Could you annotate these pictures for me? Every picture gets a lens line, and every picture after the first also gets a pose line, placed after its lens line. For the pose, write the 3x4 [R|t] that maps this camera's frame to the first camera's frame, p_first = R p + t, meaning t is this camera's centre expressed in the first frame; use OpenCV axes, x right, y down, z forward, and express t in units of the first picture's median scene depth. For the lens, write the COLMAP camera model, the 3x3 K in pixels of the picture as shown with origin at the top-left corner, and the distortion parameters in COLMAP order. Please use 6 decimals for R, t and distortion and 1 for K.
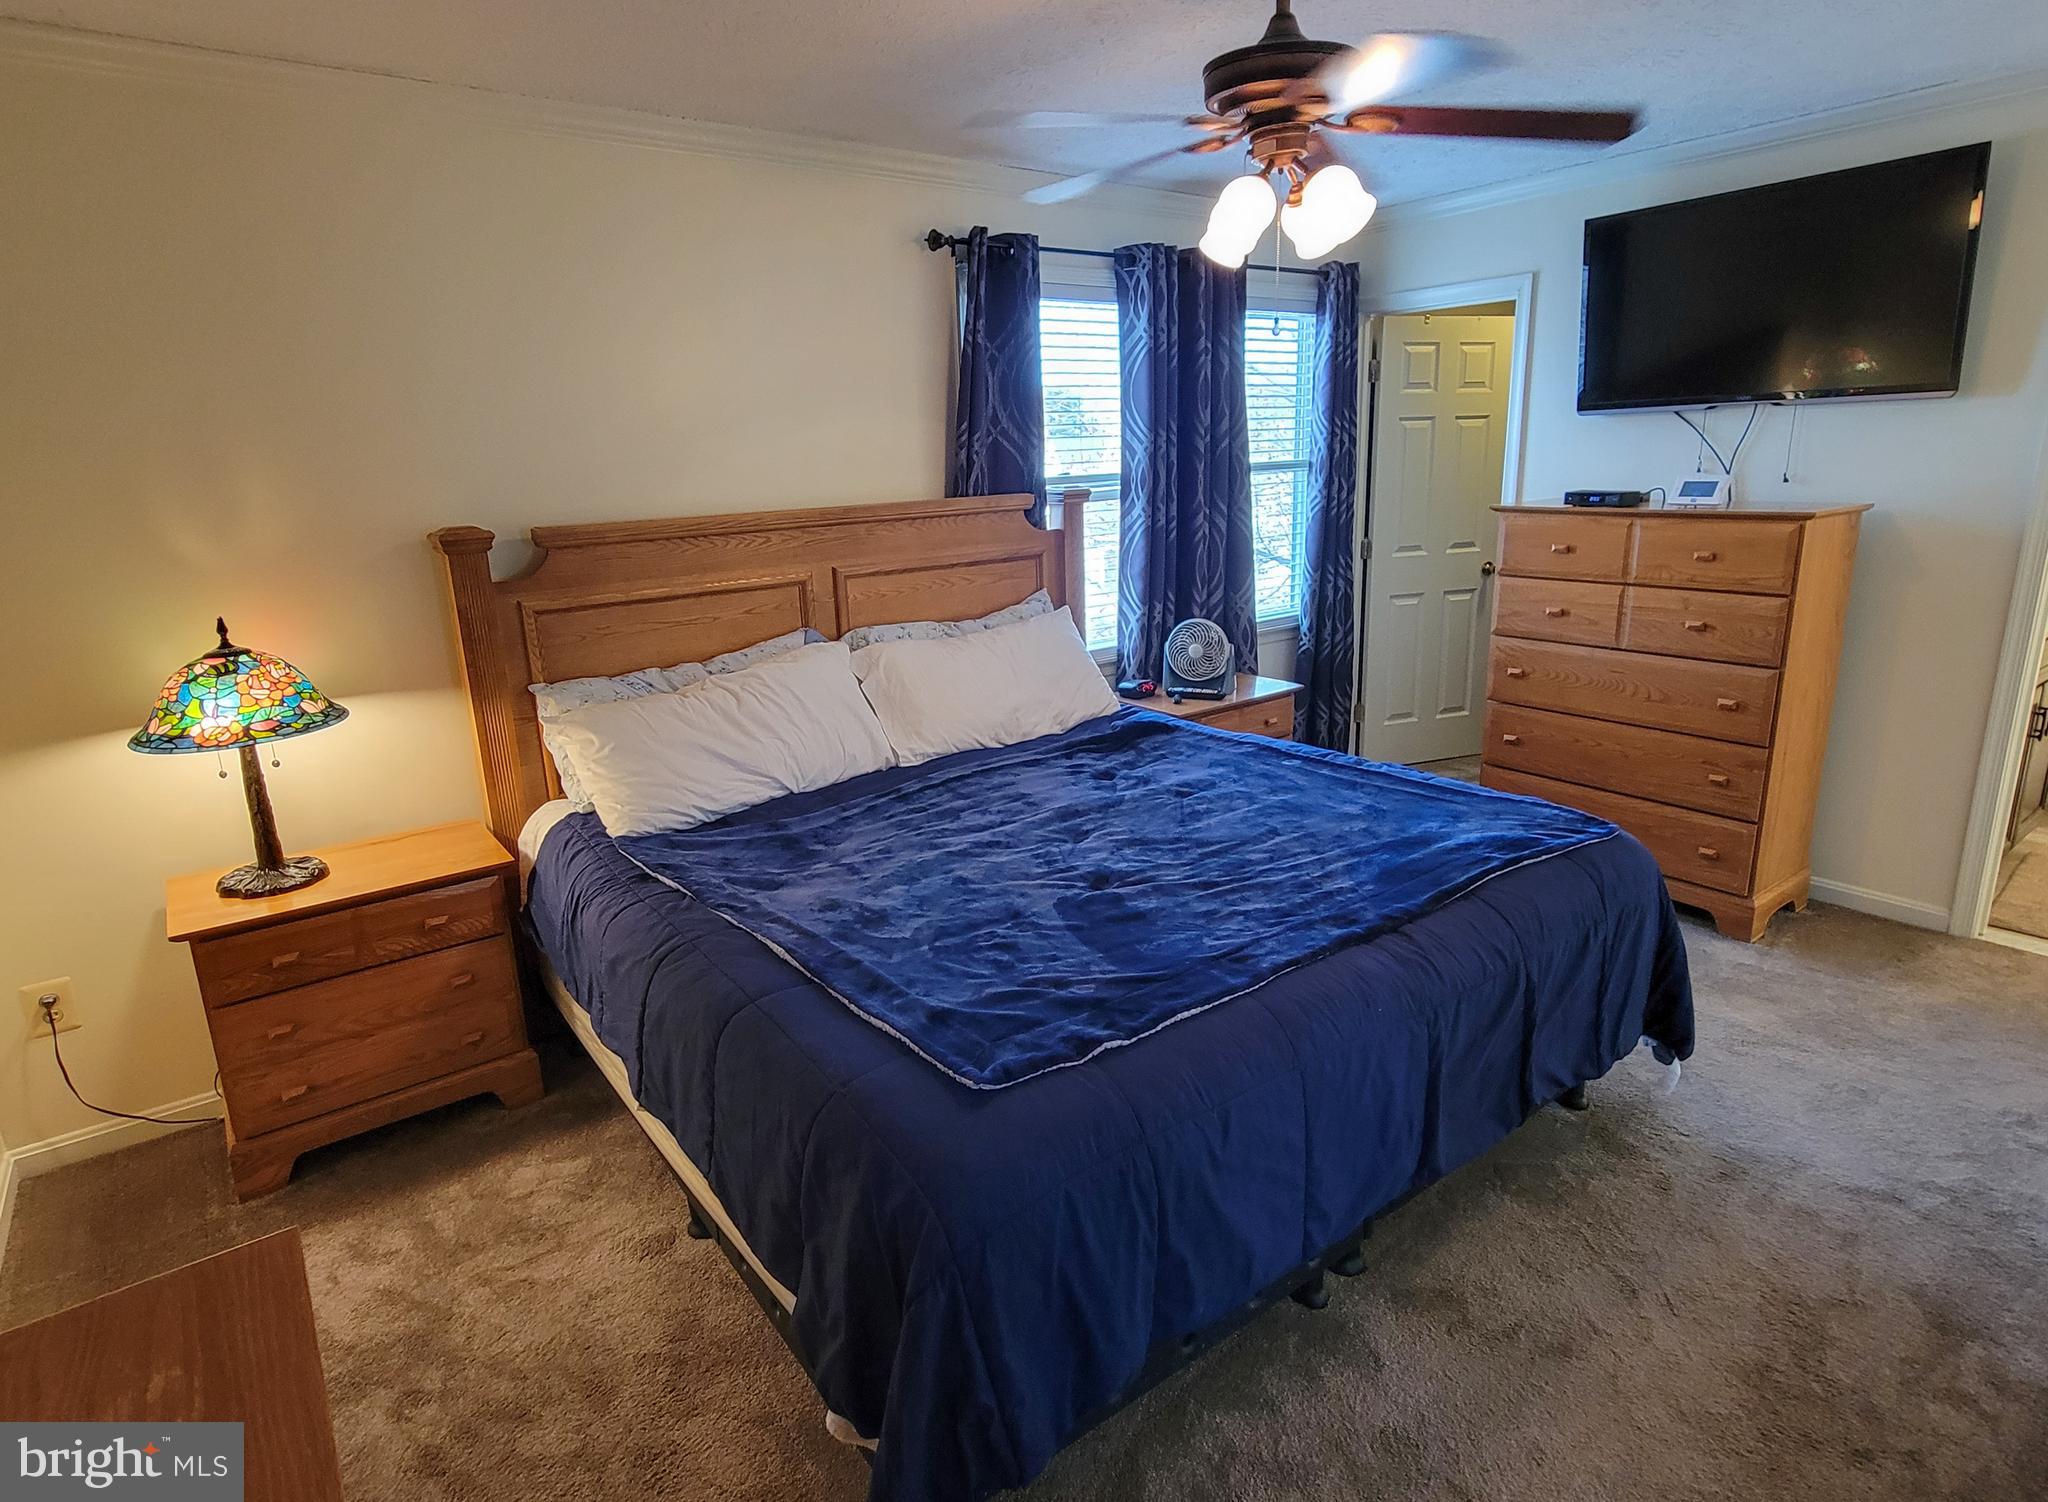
lens RADIAL K [[1103.0, 0, 1024.0], [0, 1103.0, 751.0], [0, 0, 1]] dist [-0.044080, 0.000176]
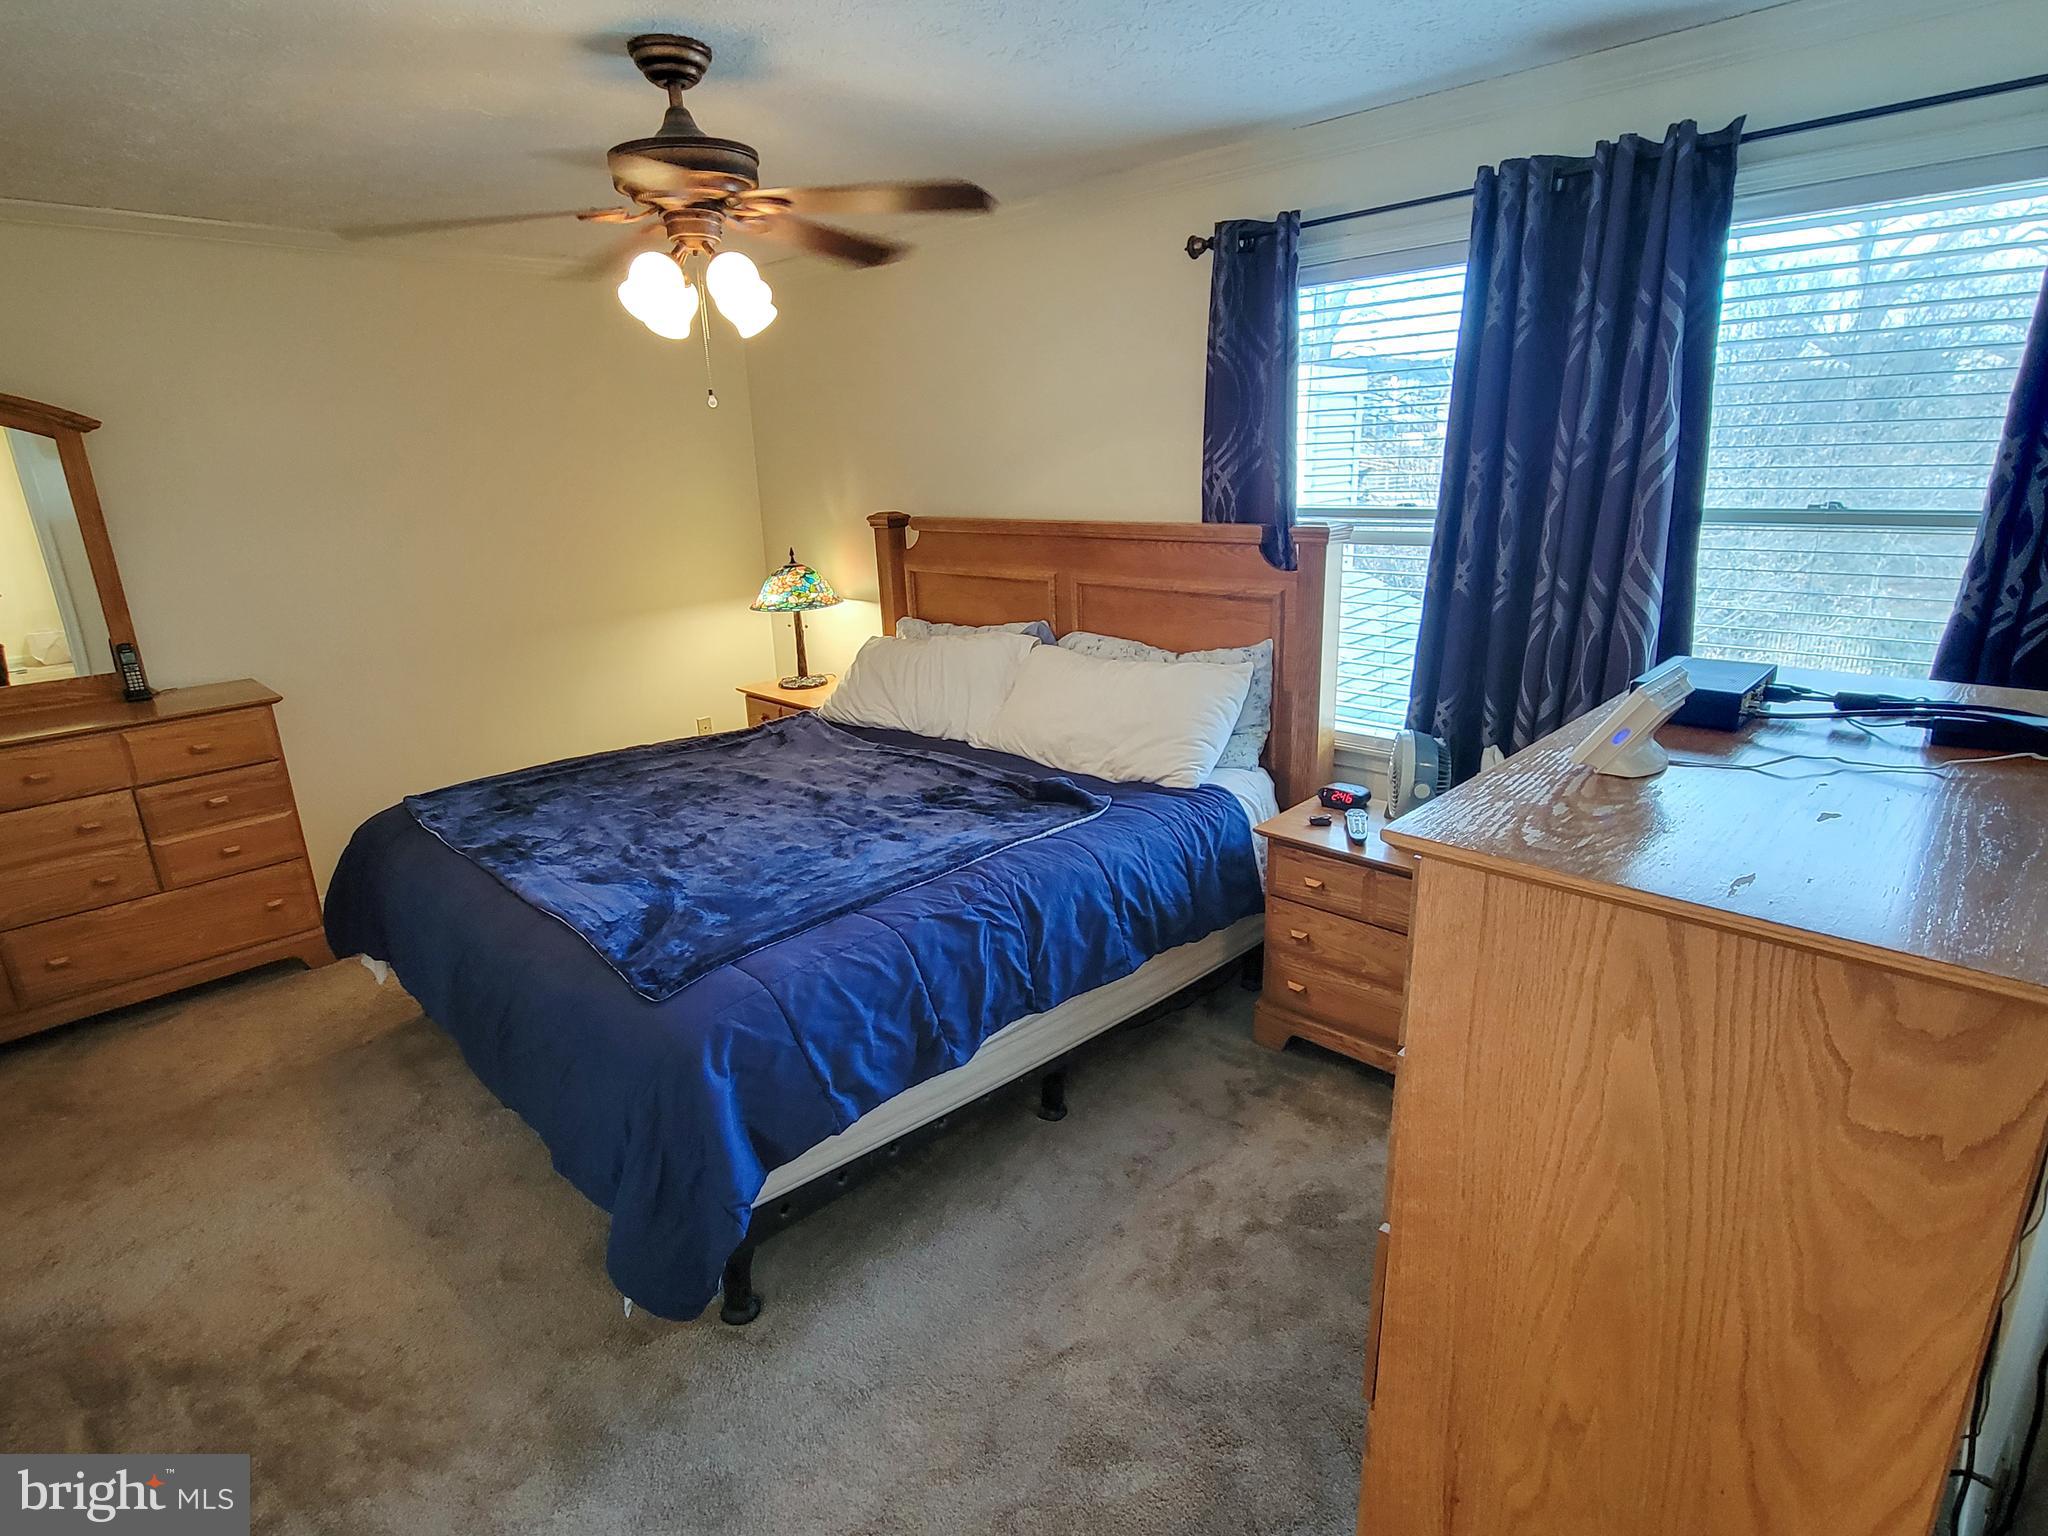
lens RADIAL K [[1047.5, 0, 1024.0], [0, 1047.5, 768.0], [0, 0, 1]] dist [-0.026386, -0.000260]
pose [[0.138902, 0.314579, -0.939013, 0.866879], [-0.230459, 0.932440, 0.278287, -0.260432], [0.963117, 0.177750, 0.202015, 0.744046]]
